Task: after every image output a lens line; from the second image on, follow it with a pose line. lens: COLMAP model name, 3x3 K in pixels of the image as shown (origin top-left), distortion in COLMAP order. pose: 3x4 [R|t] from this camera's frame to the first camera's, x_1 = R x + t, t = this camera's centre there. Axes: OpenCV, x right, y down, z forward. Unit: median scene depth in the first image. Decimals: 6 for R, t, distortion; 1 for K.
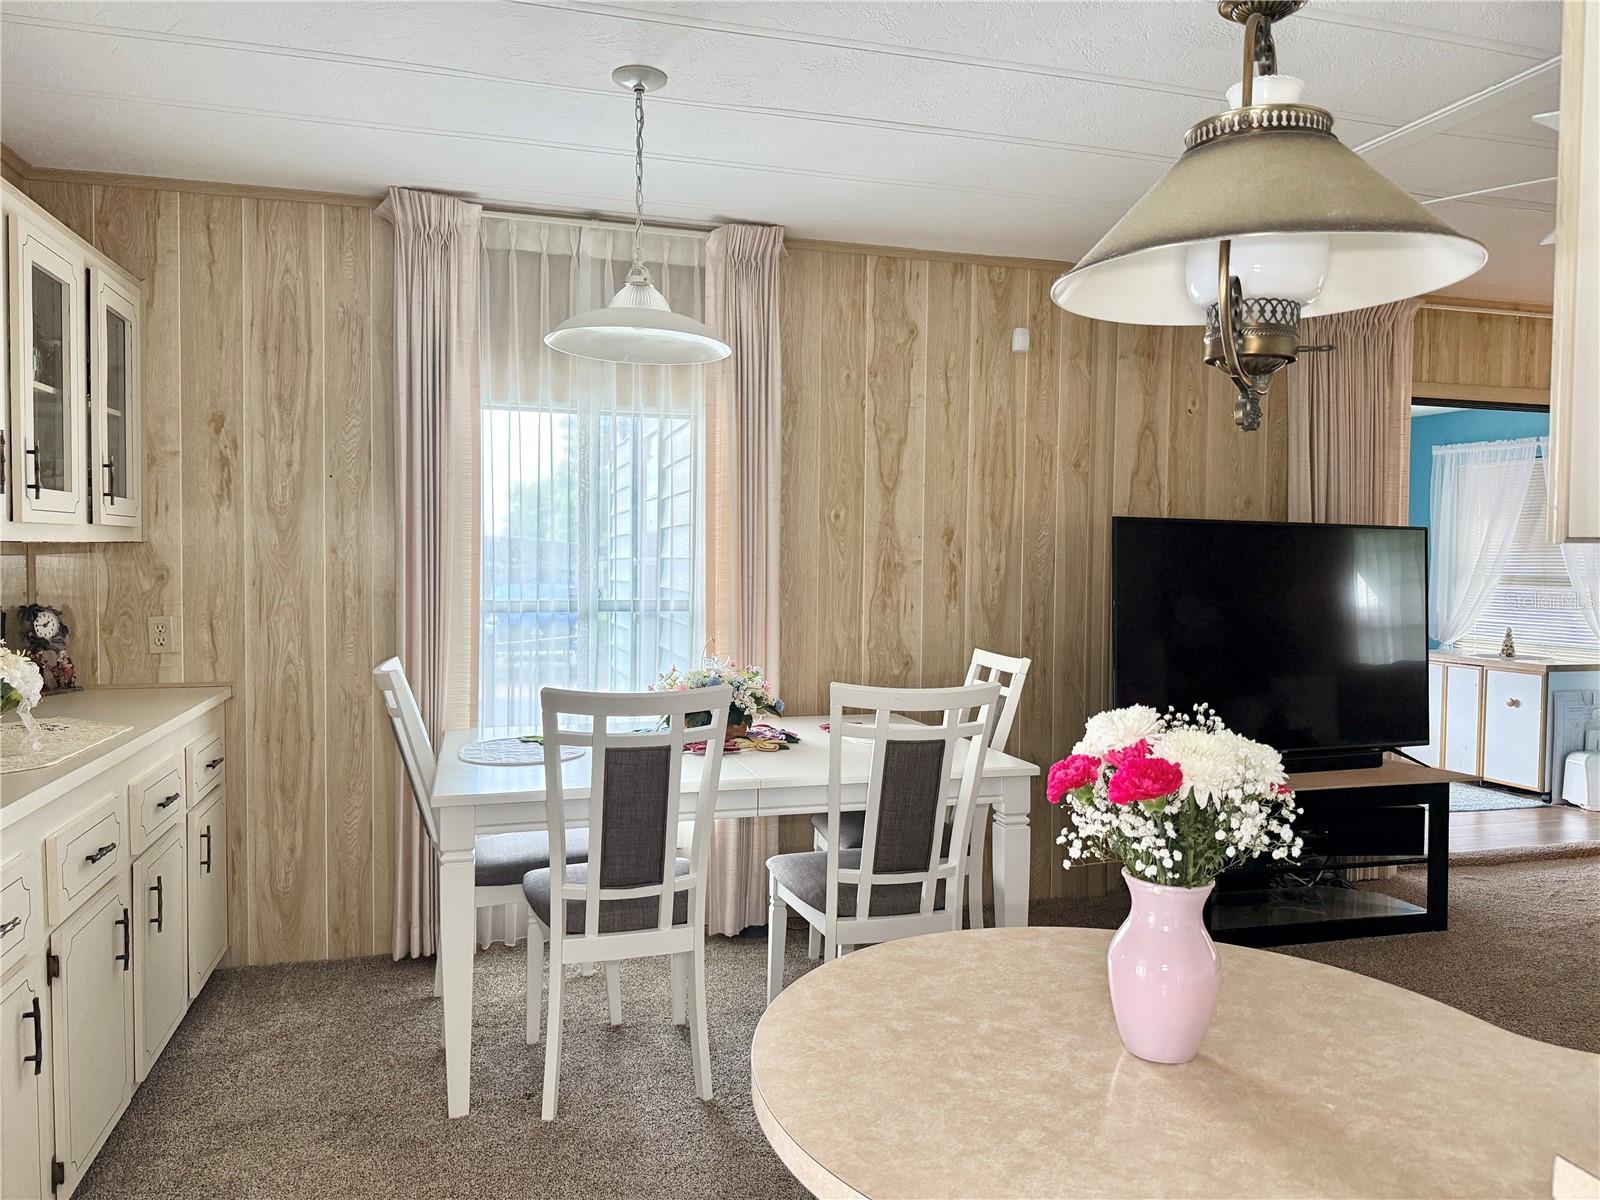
lens RADIAL K [[1118.2, 0, 800.0], [0, 1118.2, 600.0], [0, 0, 1]] dist [0.101202, -0.146137]
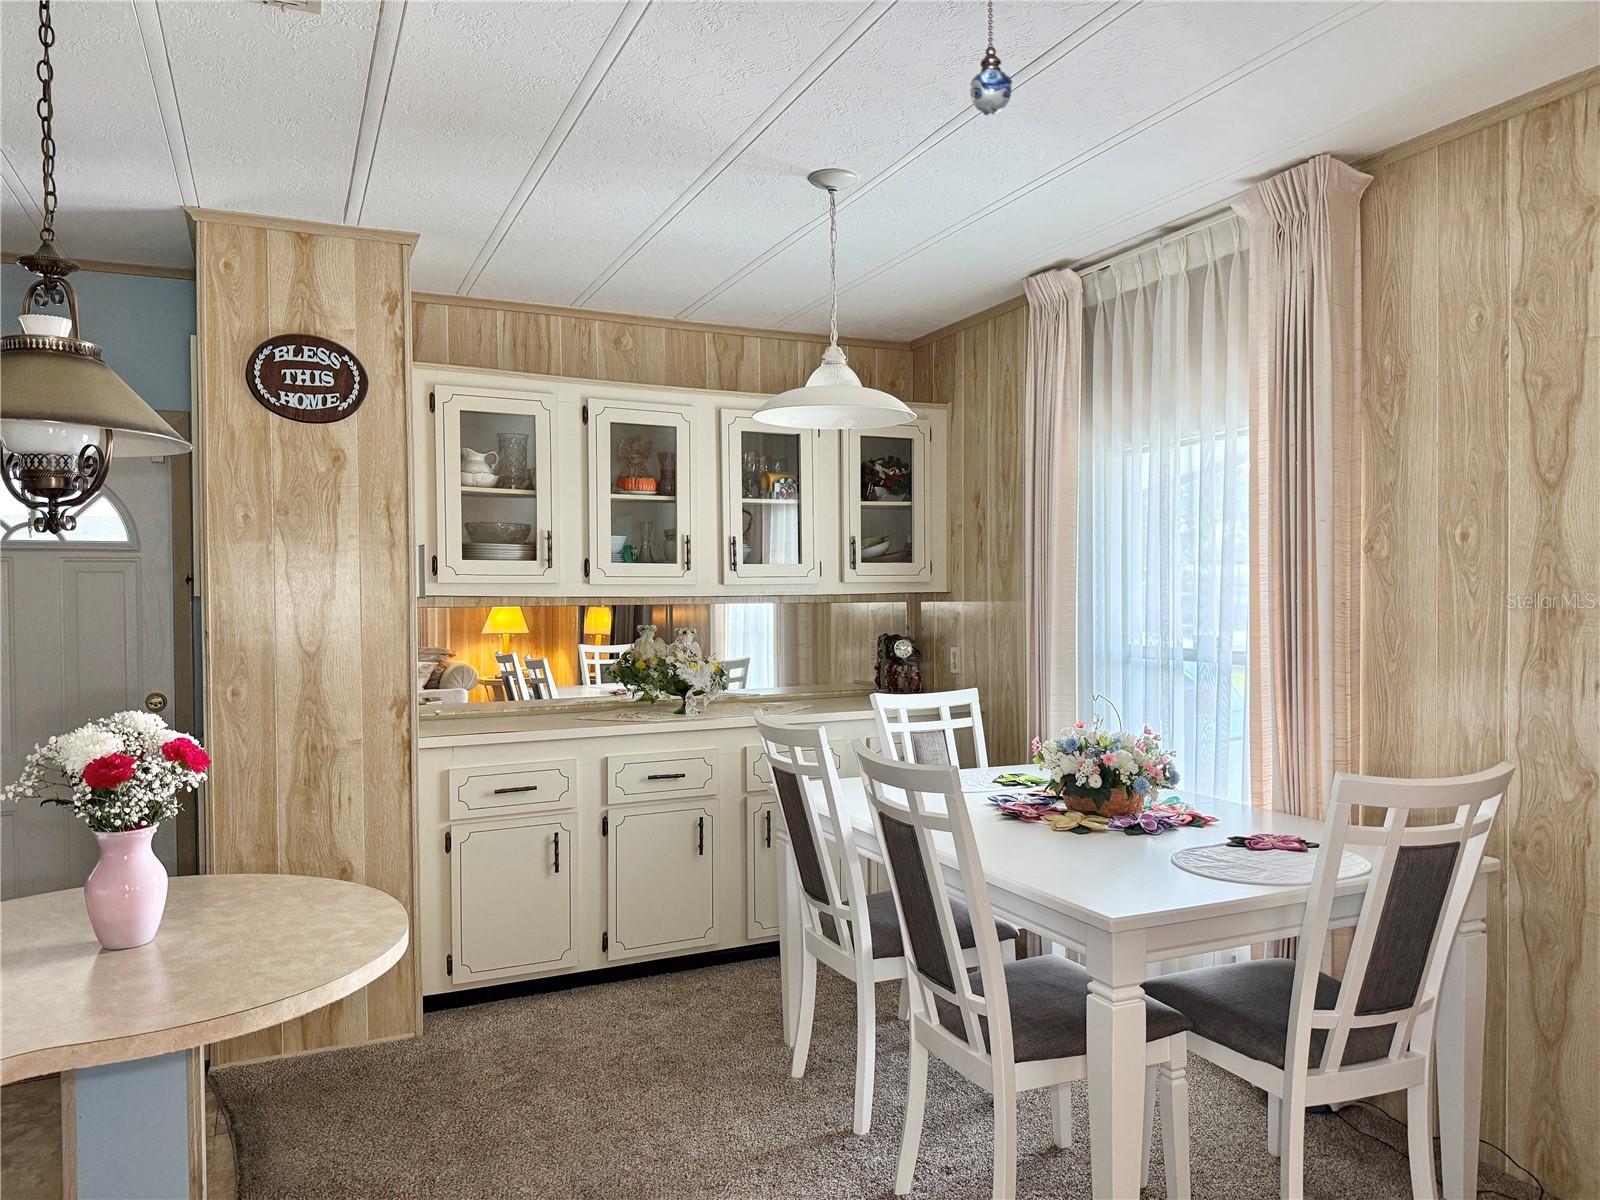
lens RADIAL K [[1118.2, 0, 800.0], [0, 1118.2, 600.0], [0, 0, 1]] dist [0.101202, -0.146137]
pose [[0.152081, -0.001448, -0.988367, 0.669218], [-0.027837, 0.999596, -0.005747, -0.025328], [0.987976, 0.028387, 0.151979, 0.562897]]
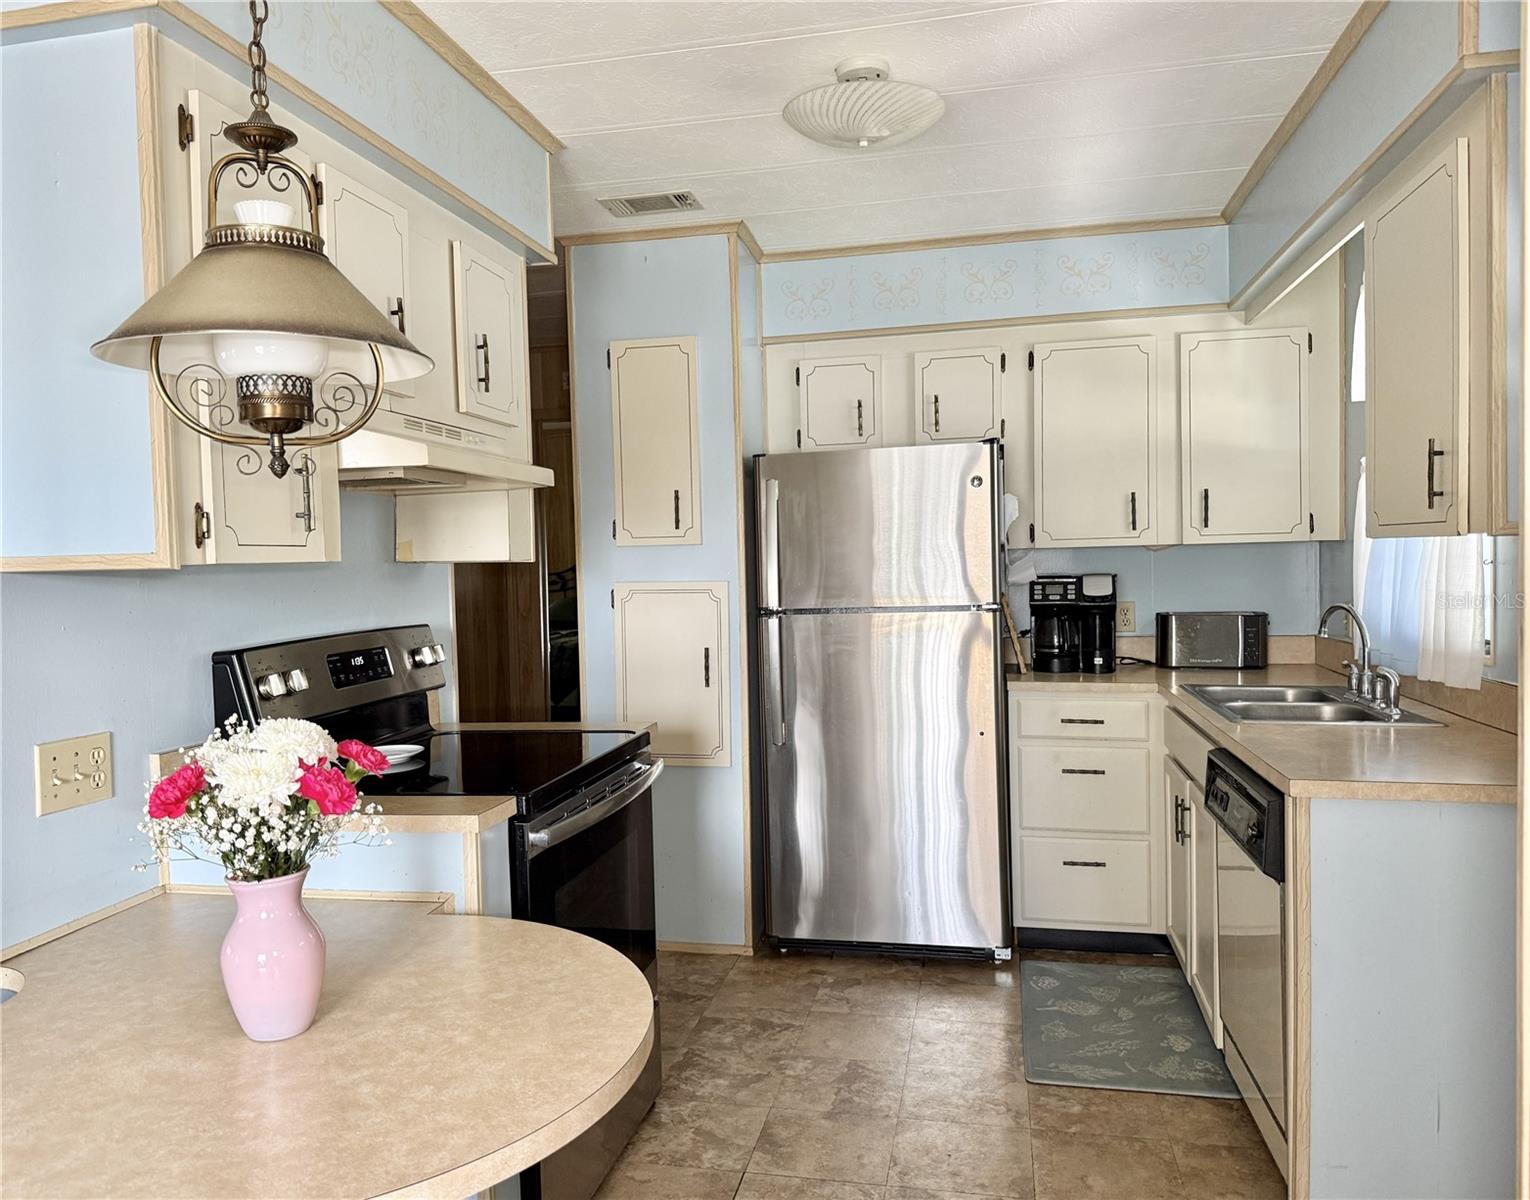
lens RADIAL K [[1160.3, 0, 765.0], [0, 1160.3, 600.0], [0, 0, 1]] dist [0.005108, 0.003465]
pose [[-0.894221, -0.006303, 0.447582, -0.208429], [0.031307, 0.996572, 0.076582, -0.030652], [-0.446530, 0.082494, -0.890958, 0.606394]]
